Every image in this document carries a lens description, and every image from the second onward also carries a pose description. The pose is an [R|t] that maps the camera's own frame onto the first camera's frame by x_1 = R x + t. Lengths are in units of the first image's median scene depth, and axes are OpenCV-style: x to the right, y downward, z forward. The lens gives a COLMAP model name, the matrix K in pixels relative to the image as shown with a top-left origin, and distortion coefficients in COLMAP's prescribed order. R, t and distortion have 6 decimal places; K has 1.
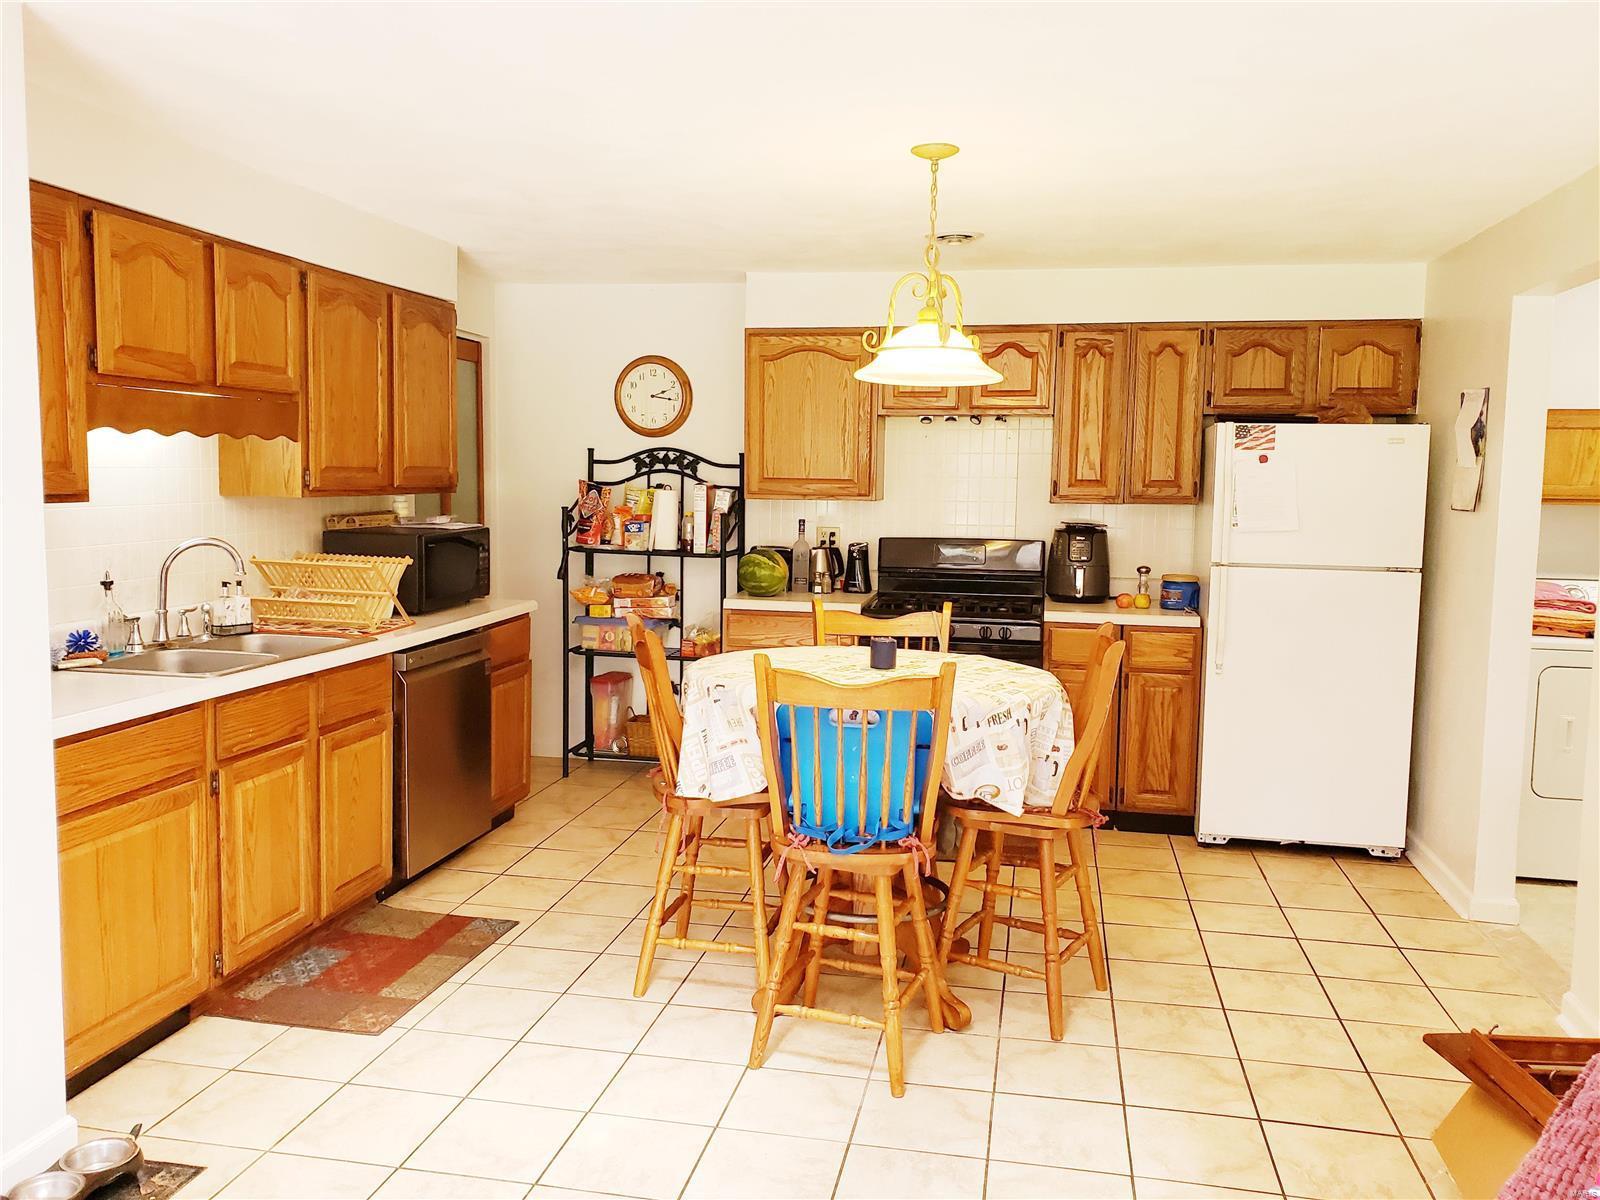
lens RADIAL K [[1214.8, 0, 800.0], [0, 1214.8, 600.0], [0, 0, 1]] dist [0.034295, -0.102869]
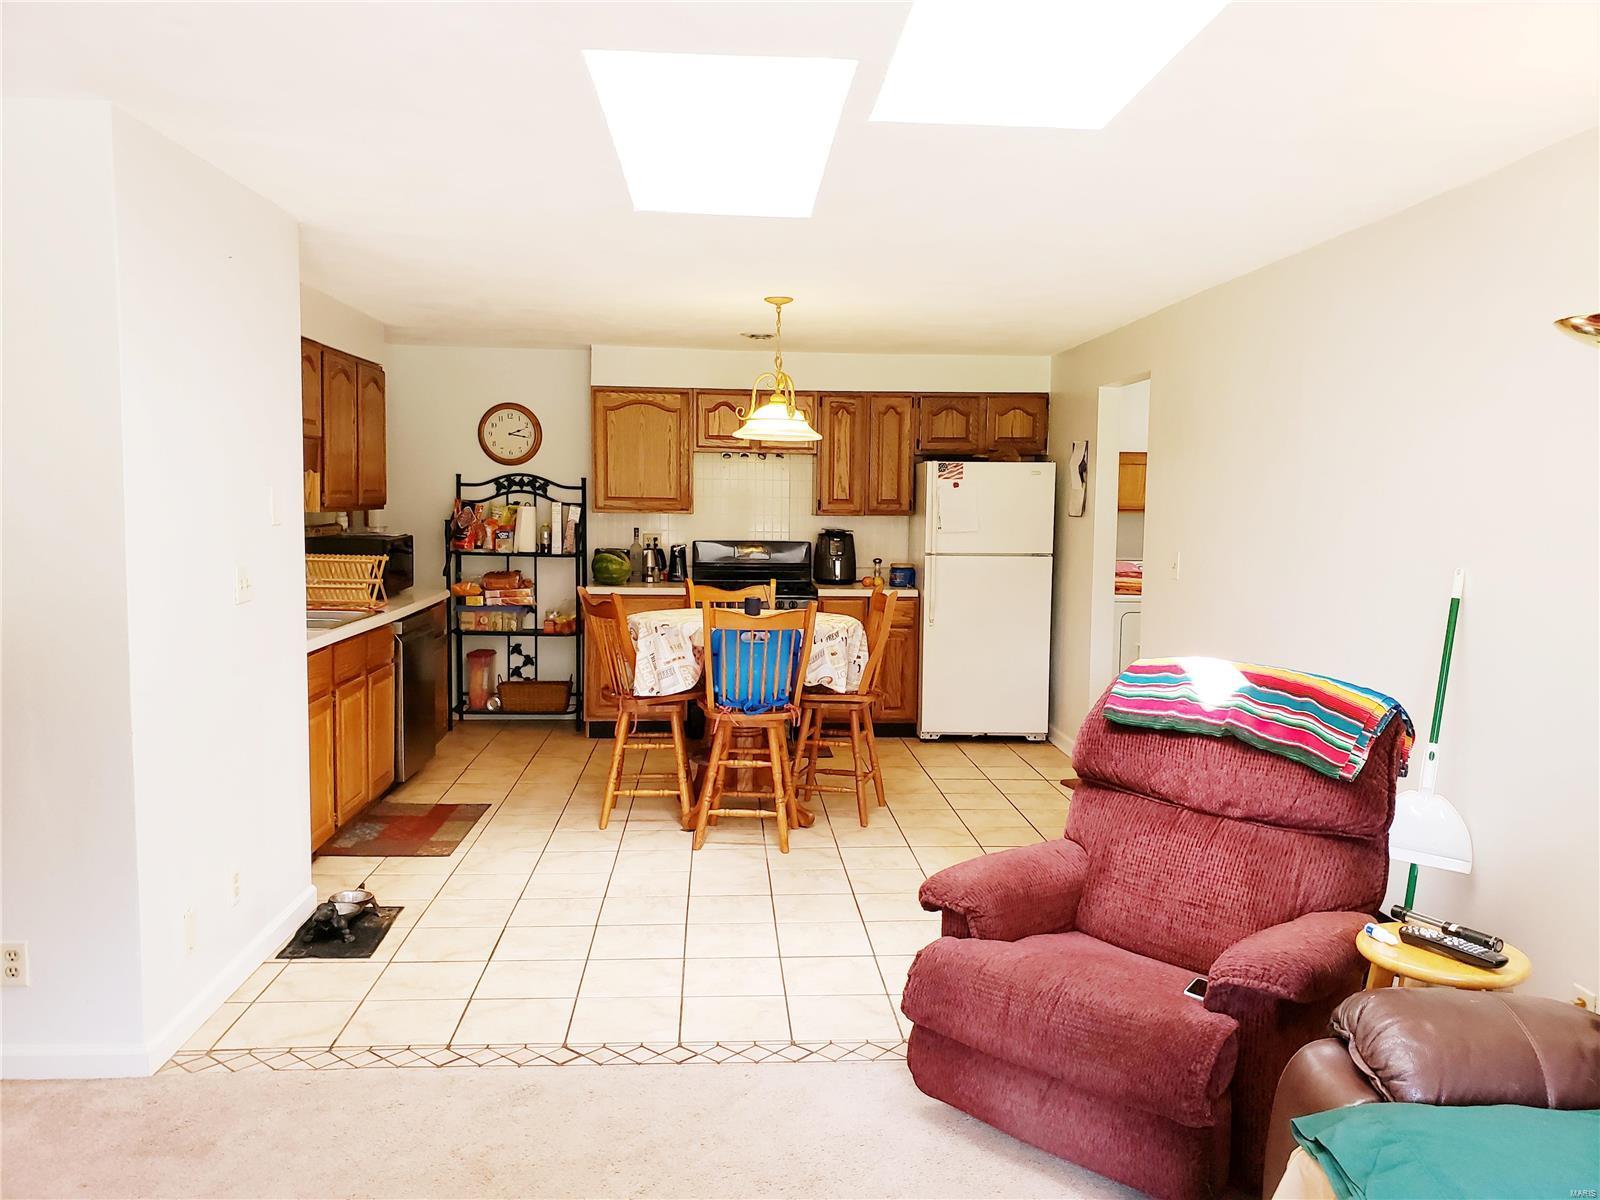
lens RADIAL K [[1233.6, 0, 822.0], [0, 1233.6, 611.2], [0, 0, 1]] dist [0.005846, 0.015335]
pose [[0.960100, -0.024939, 0.278542, -0.192228], [0.026644, 0.999642, -0.002337, 0.036406], [-0.278384, 0.009665, 0.960421, -0.389202]]
